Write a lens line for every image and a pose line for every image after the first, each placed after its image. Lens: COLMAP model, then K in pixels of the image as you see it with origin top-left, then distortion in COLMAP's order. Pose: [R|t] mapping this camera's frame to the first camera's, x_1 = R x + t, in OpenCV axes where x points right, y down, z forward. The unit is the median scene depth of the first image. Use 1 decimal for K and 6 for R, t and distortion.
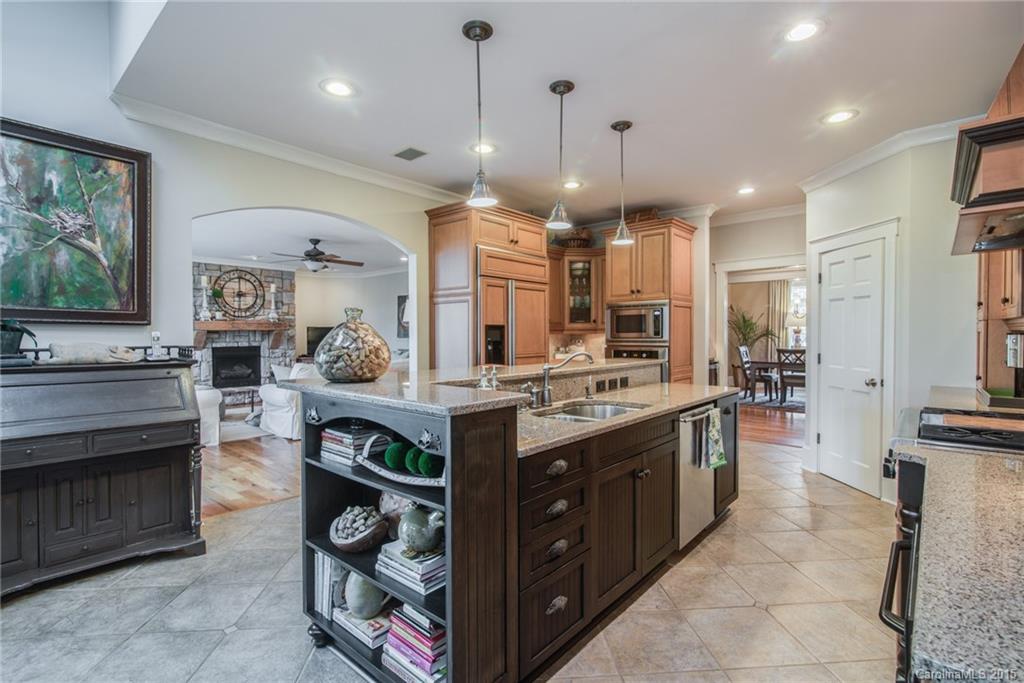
lens RADIAL K [[477.6, 0, 511.5], [0, 477.6, 332.0], [0, 0, 1]] dist [-0.012053, -0.000044]
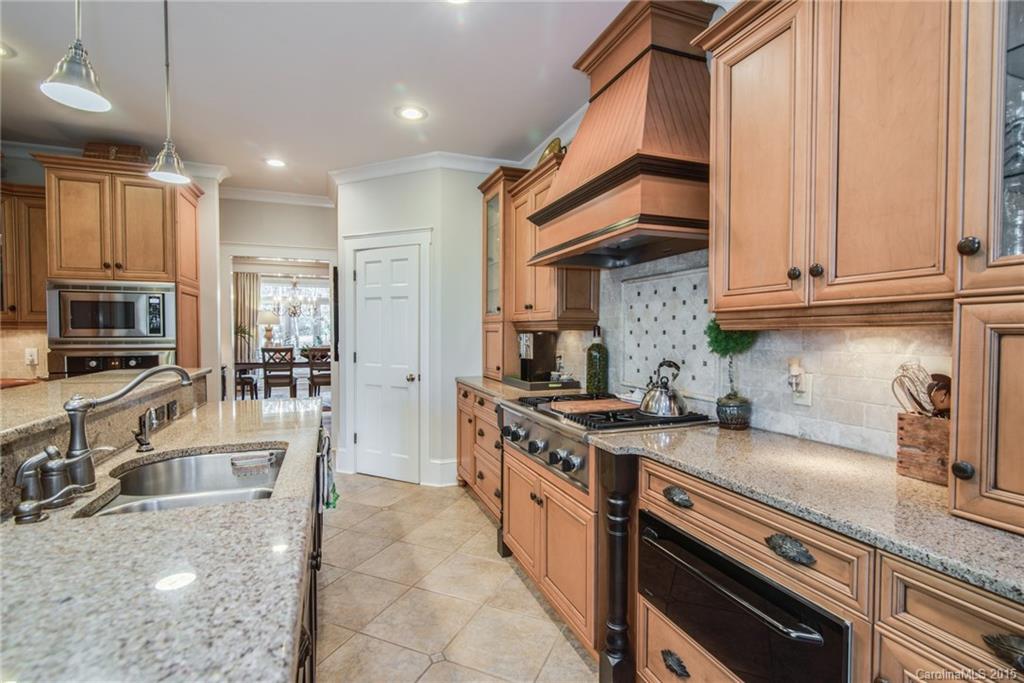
lens RADIAL K [[478.4, 0, 512.0], [0, 478.4, 341.5], [0, 0, 1]] dist [0.001378, 0.000155]
pose [[0.468103, -0.012504, 0.883586, -0.066153], [-0.008921, 0.999782, 0.018874, 0.001394], [-0.883629, -0.016717, 0.467889, 0.220105]]
